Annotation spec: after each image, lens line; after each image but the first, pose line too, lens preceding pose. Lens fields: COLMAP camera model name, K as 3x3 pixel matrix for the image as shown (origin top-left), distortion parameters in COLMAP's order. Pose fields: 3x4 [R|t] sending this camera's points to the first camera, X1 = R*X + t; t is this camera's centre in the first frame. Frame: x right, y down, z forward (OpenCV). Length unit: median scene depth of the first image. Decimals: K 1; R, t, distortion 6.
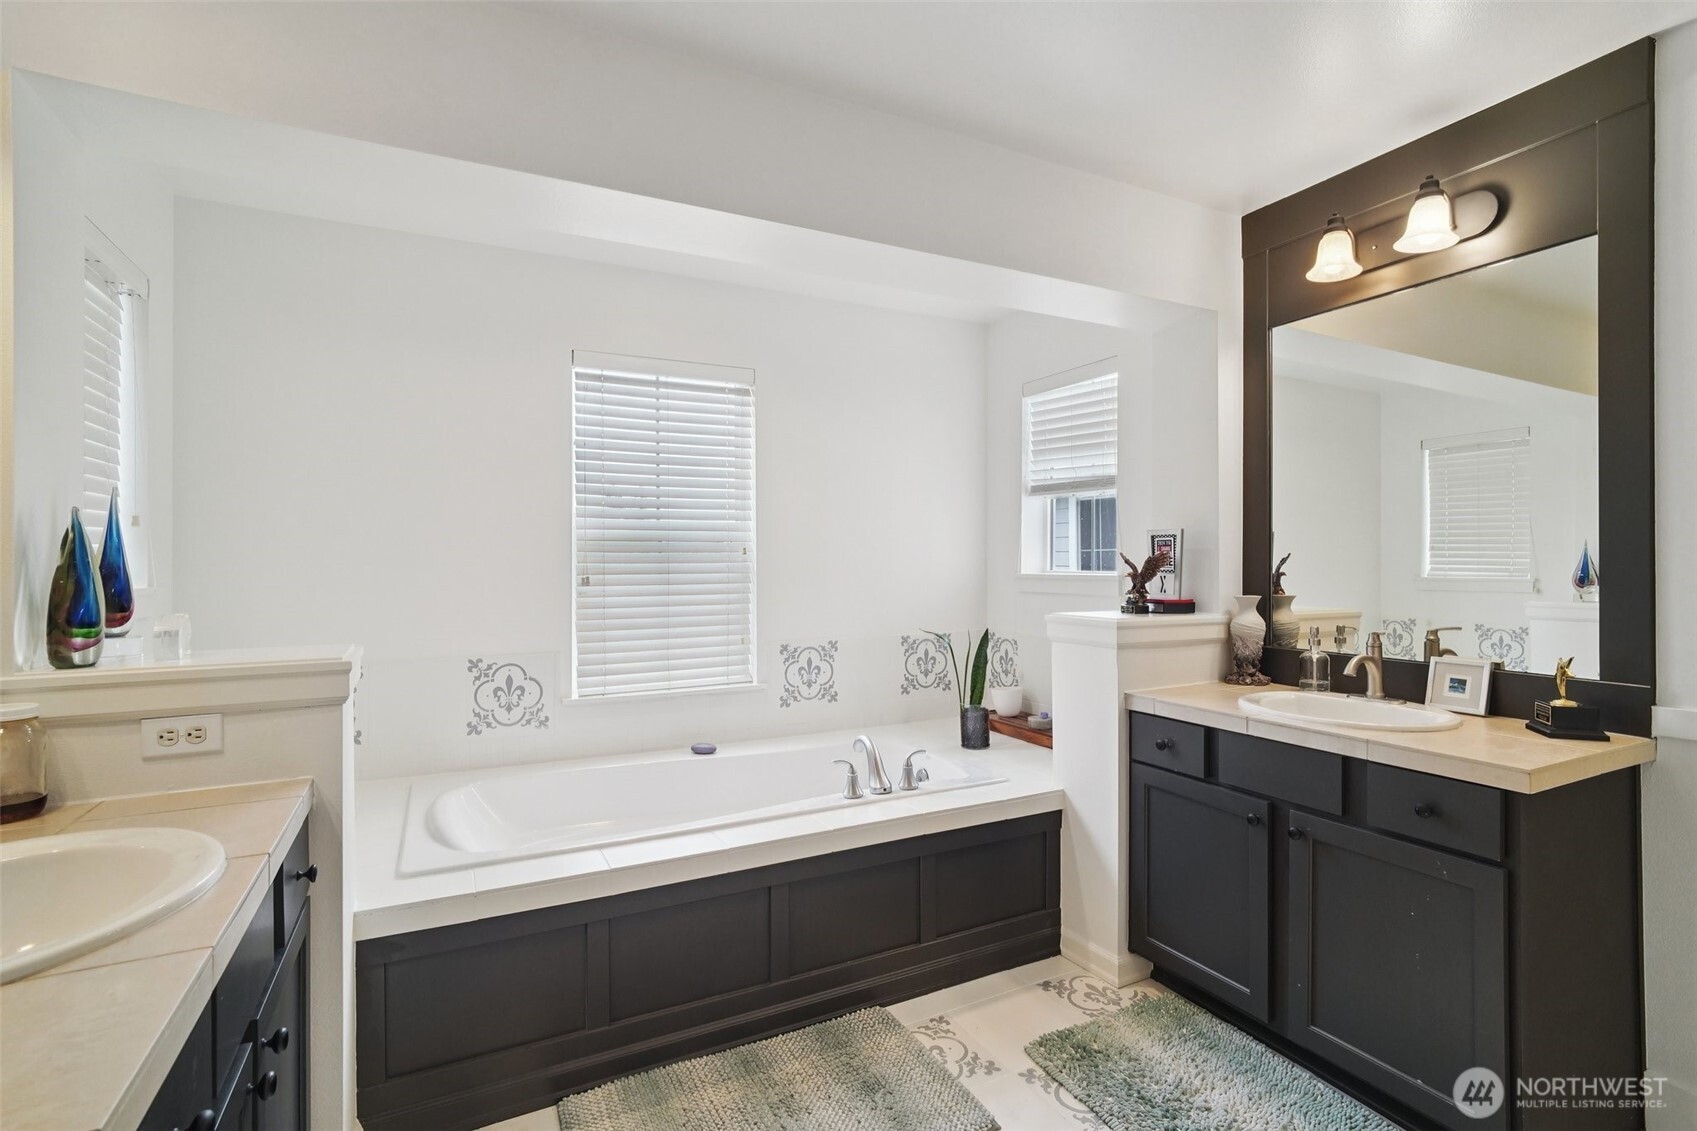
lens RADIAL K [[797.5, 0, 856.6], [0, 797.5, 564.9], [0, 0, 1]] dist [-0.000133, 0.001451]
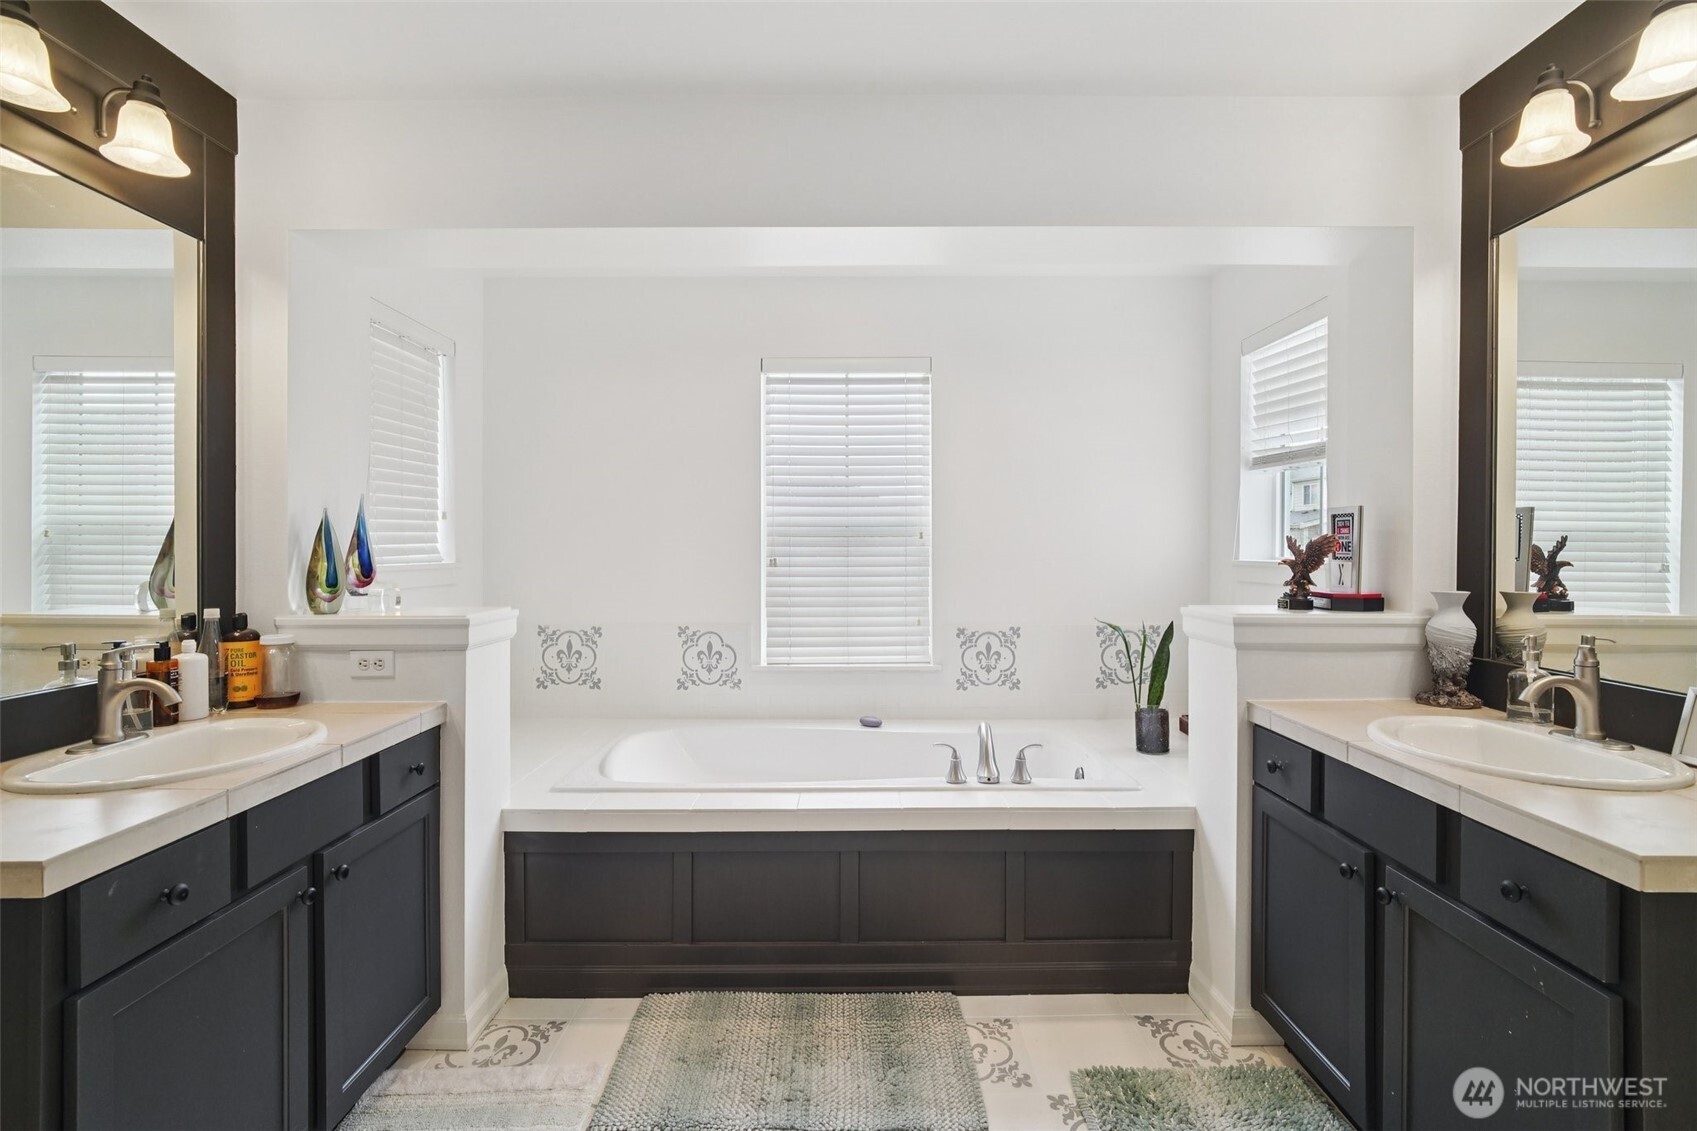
lens RADIAL K [[797.5, 0, 856.4], [0, 797.5, 555.3], [0, 0, 1]] dist [-0.000133, 0.001451]
pose [[0.892561, 0.007852, -0.450859, 0.328797], [-0.004390, 0.999952, 0.008724, -0.000280], [0.450906, -0.005808, 0.892553, 0.056172]]
